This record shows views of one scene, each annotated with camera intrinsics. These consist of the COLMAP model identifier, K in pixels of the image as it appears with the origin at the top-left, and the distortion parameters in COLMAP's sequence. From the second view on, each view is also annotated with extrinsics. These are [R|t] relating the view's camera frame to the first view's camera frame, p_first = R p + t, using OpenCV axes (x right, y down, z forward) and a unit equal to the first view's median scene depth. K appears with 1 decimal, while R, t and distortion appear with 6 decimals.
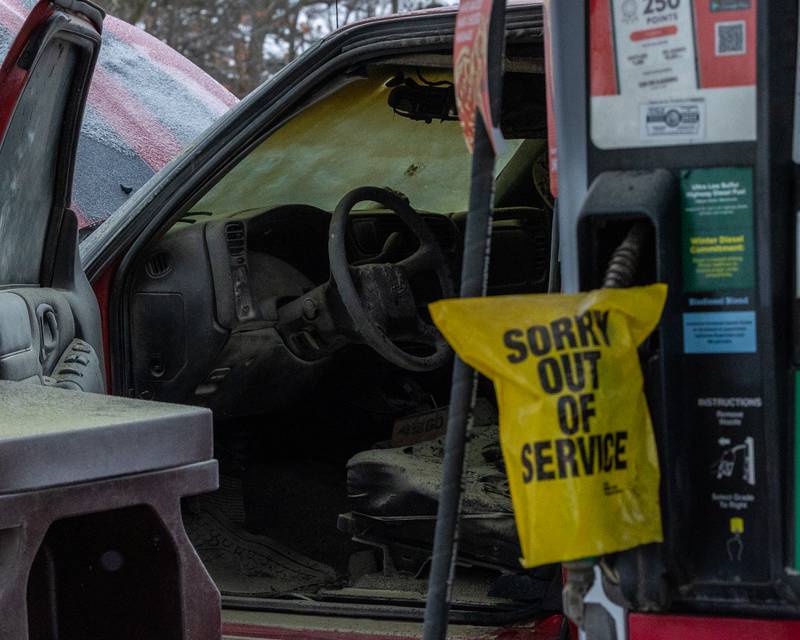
lens RADIAL K [[2496.4, 0, 398.3], [0, 2496.4, 316.3], [0, 0, 1]] dist [-0.150107, 0.000000]
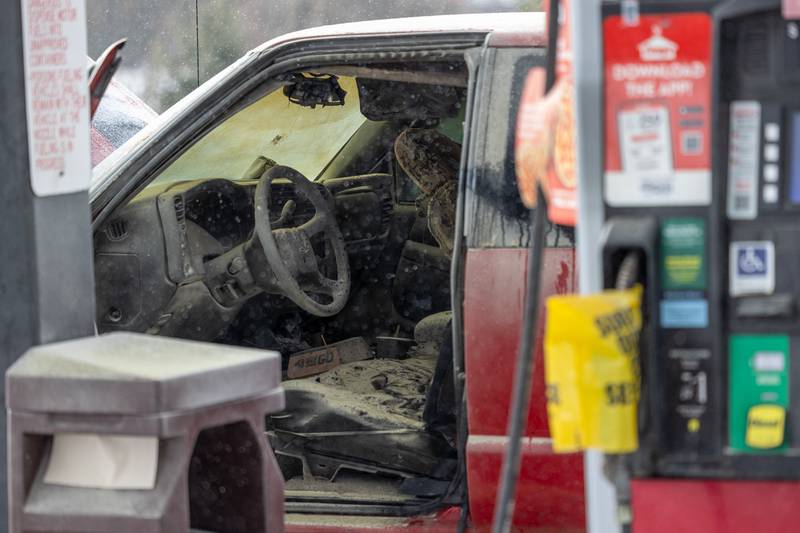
lens RADIAL K [[3038.4, 0, 400.2], [0, 3038.4, 266.6], [0, 0, 1]] dist [-0.139360, 0.000000]
pose [[0.988738, 0.001480, 0.149650, -0.191980], [-0.004197, 0.999832, 0.017846, -0.031763], [-0.149598, -0.018273, 0.988578, -0.529301]]
